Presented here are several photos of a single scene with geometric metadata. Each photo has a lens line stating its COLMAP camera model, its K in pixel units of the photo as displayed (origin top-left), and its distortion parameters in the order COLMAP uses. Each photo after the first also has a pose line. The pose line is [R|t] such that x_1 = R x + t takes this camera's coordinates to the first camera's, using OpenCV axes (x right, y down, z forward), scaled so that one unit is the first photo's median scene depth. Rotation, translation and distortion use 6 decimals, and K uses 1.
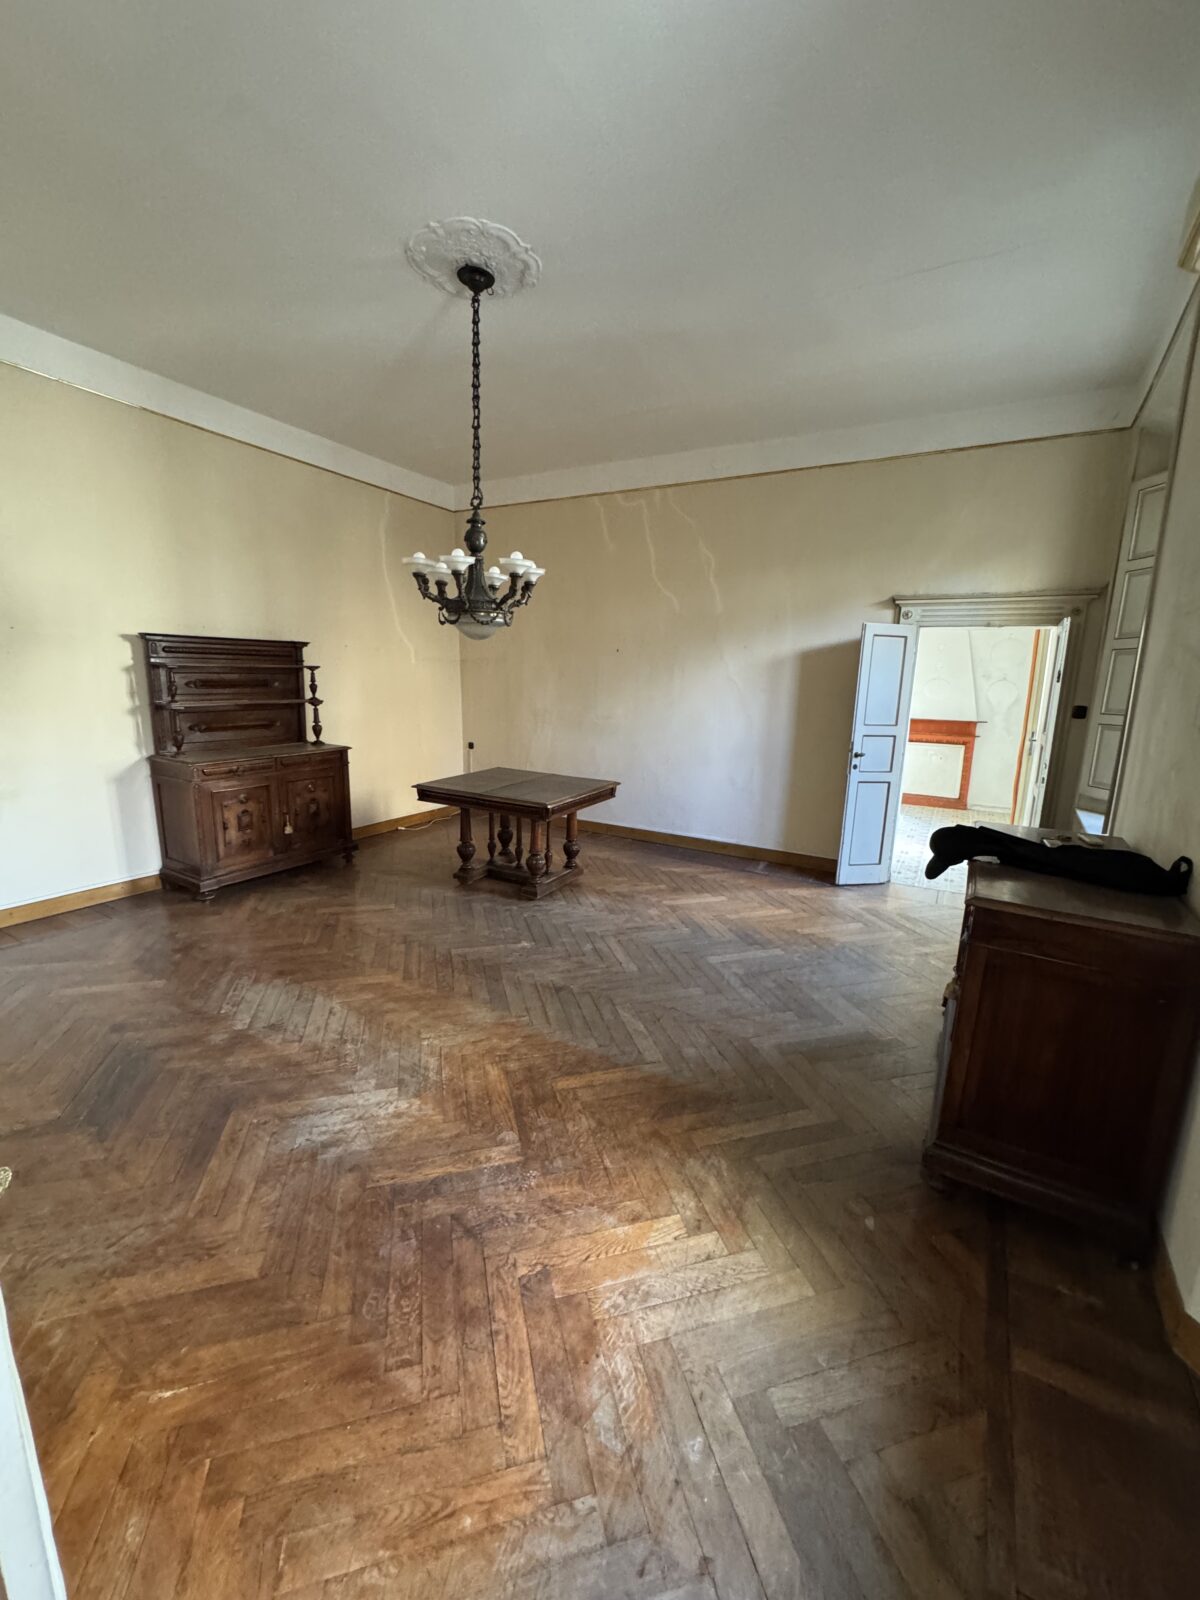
lens RADIAL K [[638.1, 0, 600.0], [0, 638.1, 800.0], [0, 0, 1]] dist [-0.002827, 0.000258]
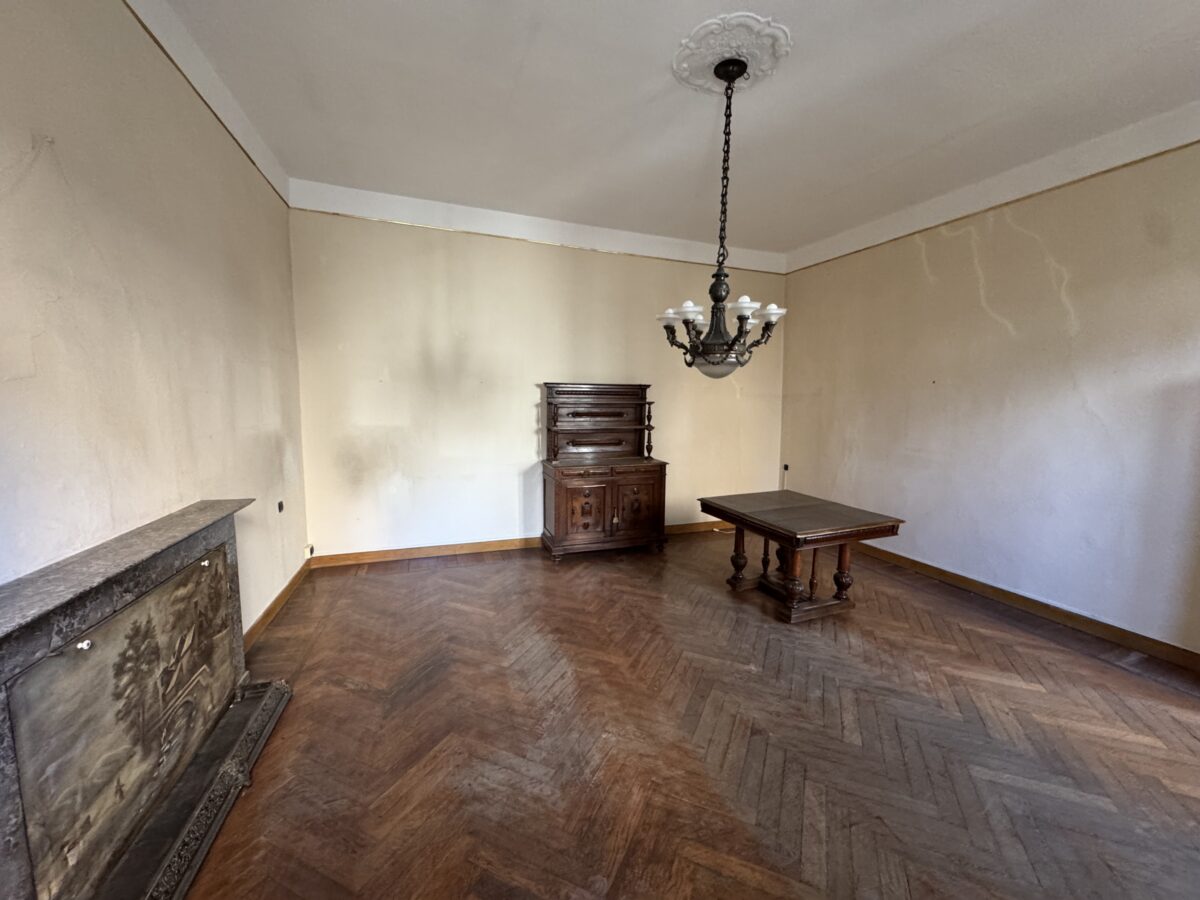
lens RADIAL K [[478.6, 0, 600.0], [0, 478.6, 450.0], [0, 0, 1]] dist [-0.002827, 0.000258]
pose [[0.770480, 0.052193, -0.635324, 0.184712], [-0.116888, 0.991312, -0.060316, -0.051792], [0.626656, 0.120734, 0.769887, 0.239248]]
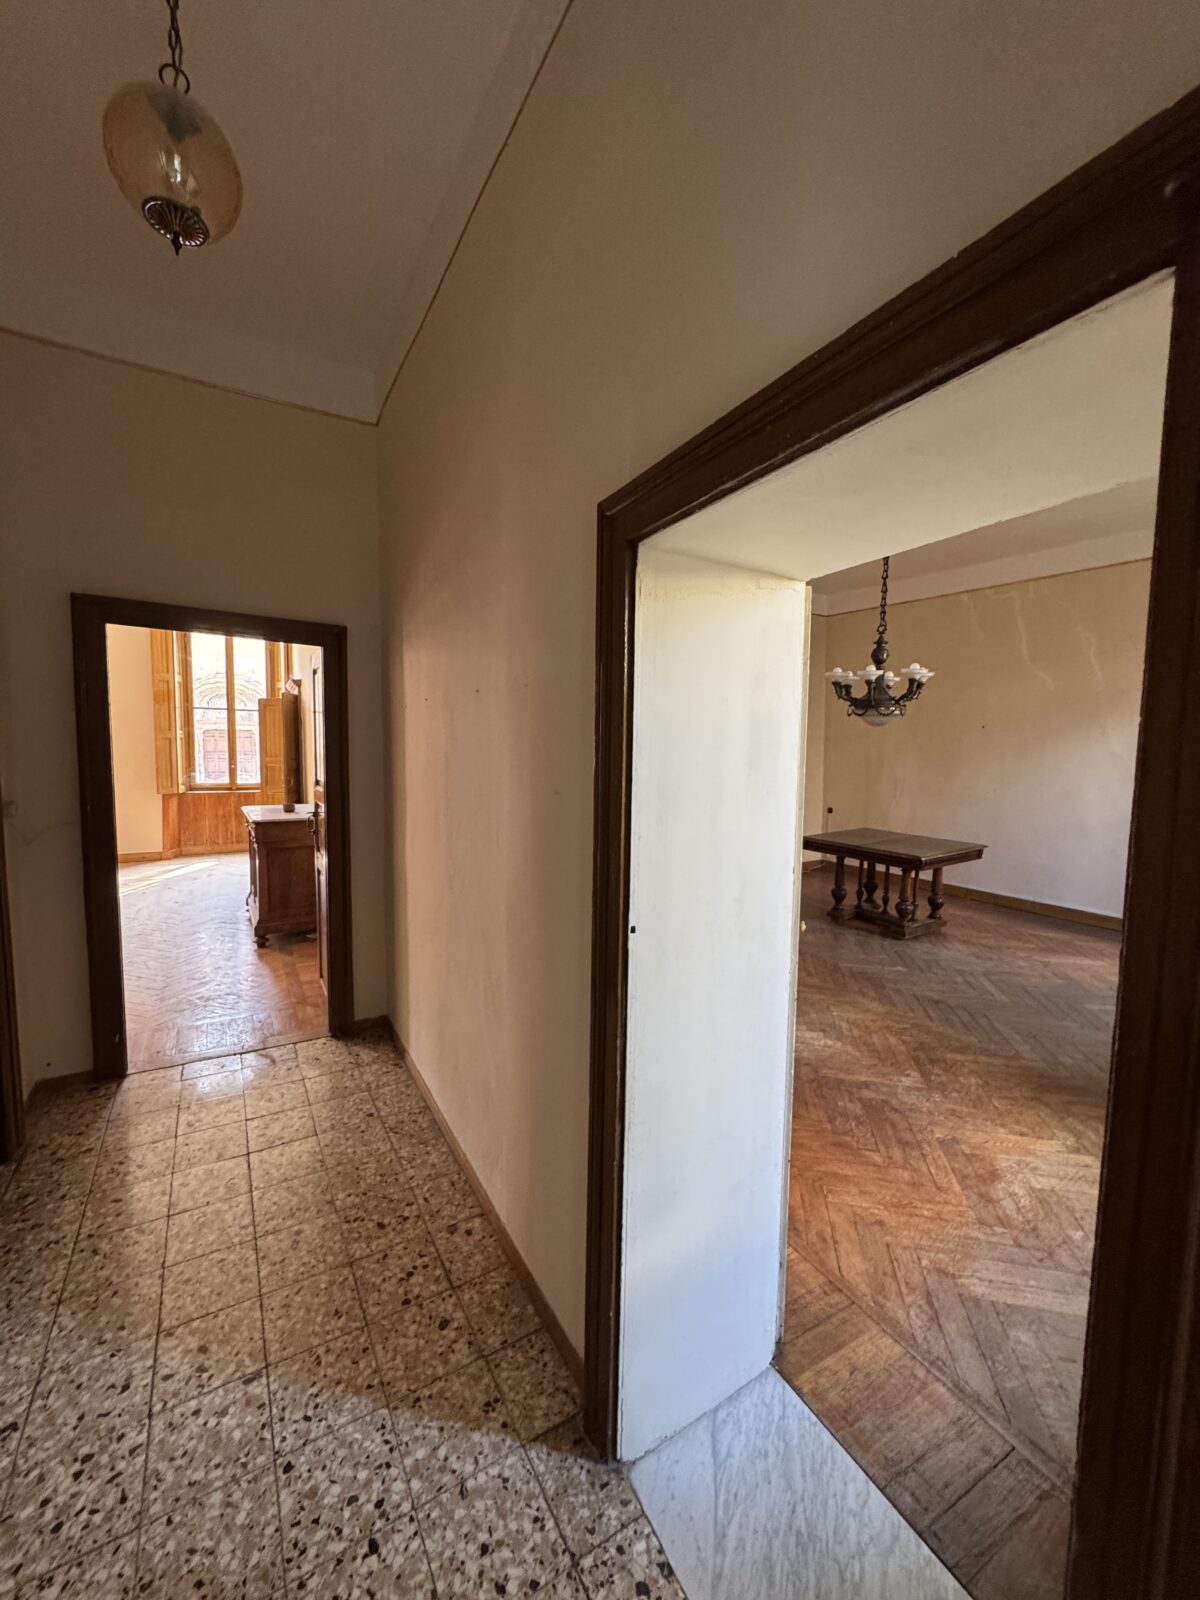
lens RADIAL K [[638.1, 0, 600.0], [0, 638.1, 800.0], [0, 0, 1]] dist [-0.002827, 0.000258]
pose [[0.886277, 0.029630, -0.462207, -0.080937], [-0.080291, 0.992671, -0.090322, 0.069512], [0.456144, 0.117161, 0.882160, -0.425753]]
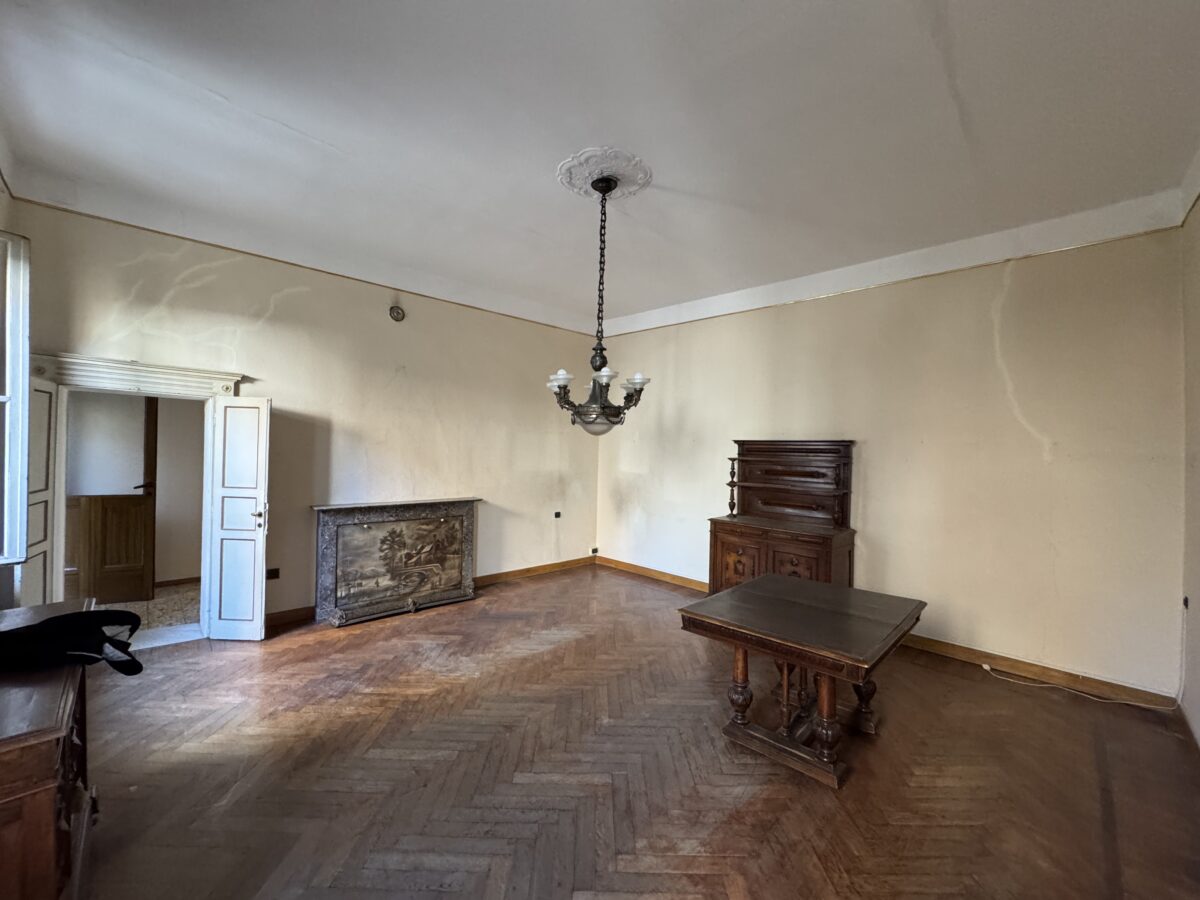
lens RADIAL K [[478.6, 0, 600.0], [0, 478.6, 450.0], [0, 0, 1]] dist [-0.002827, 0.000258]
pose [[-0.254307, -0.027621, -0.966729, 0.720511], [-0.215864, 0.975996, 0.028899, -0.245926], [0.942725, 0.216031, -0.254165, 1.230401]]
